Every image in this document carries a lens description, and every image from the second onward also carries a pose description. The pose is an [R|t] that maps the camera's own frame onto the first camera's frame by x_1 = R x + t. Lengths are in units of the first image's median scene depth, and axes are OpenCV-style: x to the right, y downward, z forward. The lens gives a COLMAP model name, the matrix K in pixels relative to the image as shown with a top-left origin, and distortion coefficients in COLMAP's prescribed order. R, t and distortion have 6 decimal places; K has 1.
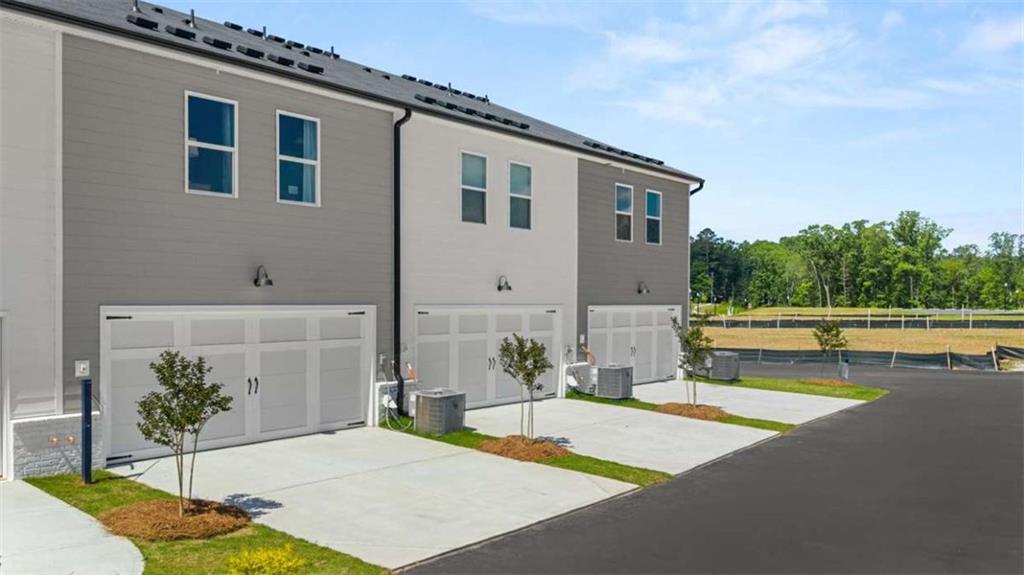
lens RADIAL K [[848.5, 0, 516.2], [0, 848.5, 295.4], [0, 0, 1]] dist [0.024164, -0.042150]
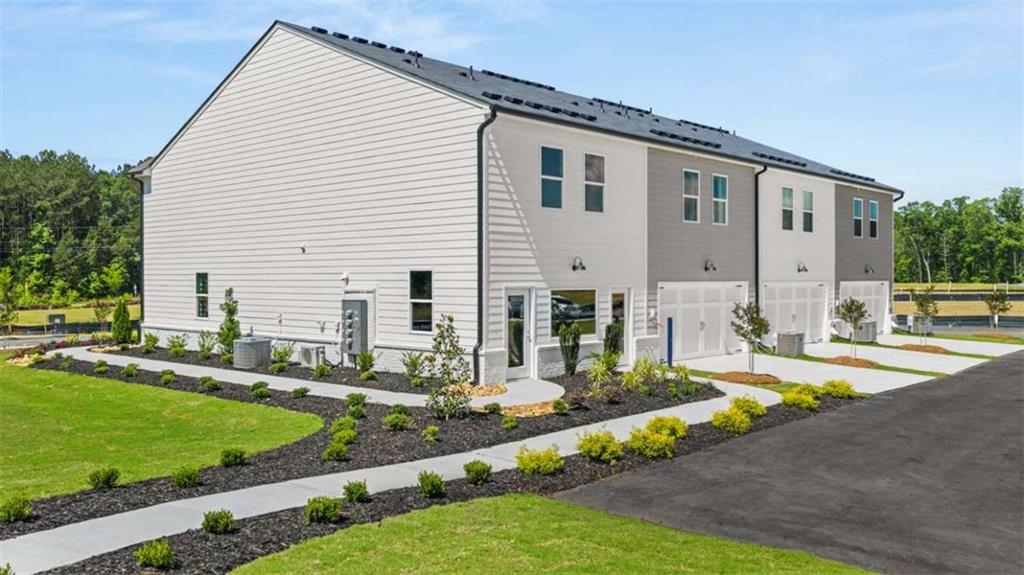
lens RADIAL K [[848.5, 0, 517.4], [0, 848.5, 283.0], [0, 0, 1]] dist [0.024164, -0.042150]
pose [[0.996240, 0.000979, -0.086630, -0.358105], [0.000274, 0.999896, 0.014451, -0.007658], [0.086635, -0.014420, 0.996136, -0.556186]]
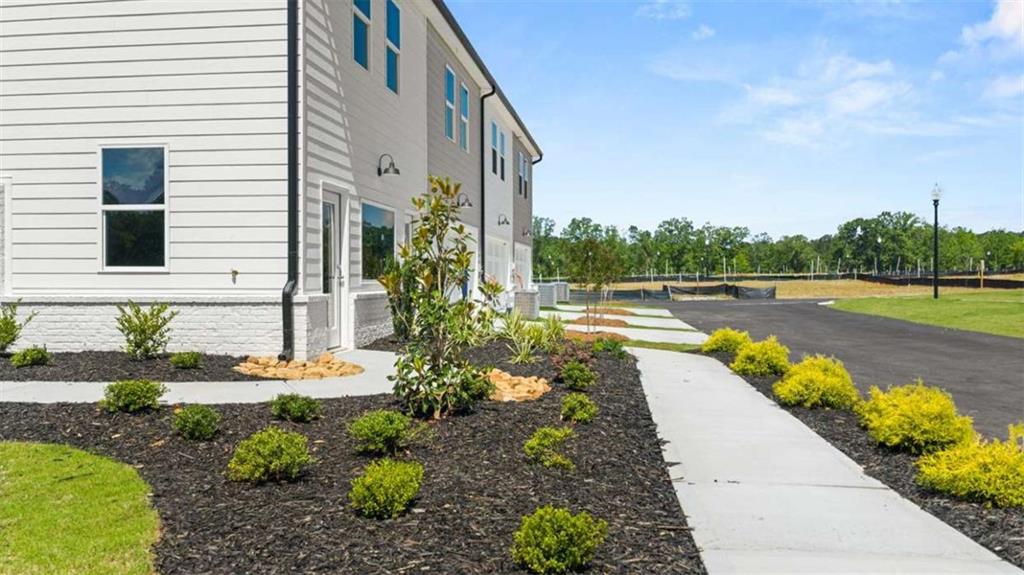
lens RADIAL K [[848.5, 0, 513.9], [0, 848.5, 280.1], [0, 0, 1]] dist [0.024164, -0.042150]
pose [[0.866720, 0.000935, 0.498794, -0.596631], [-0.007693, 0.999904, 0.011493, 0.058613], [-0.498735, -0.013798, 0.866644, -0.160547]]
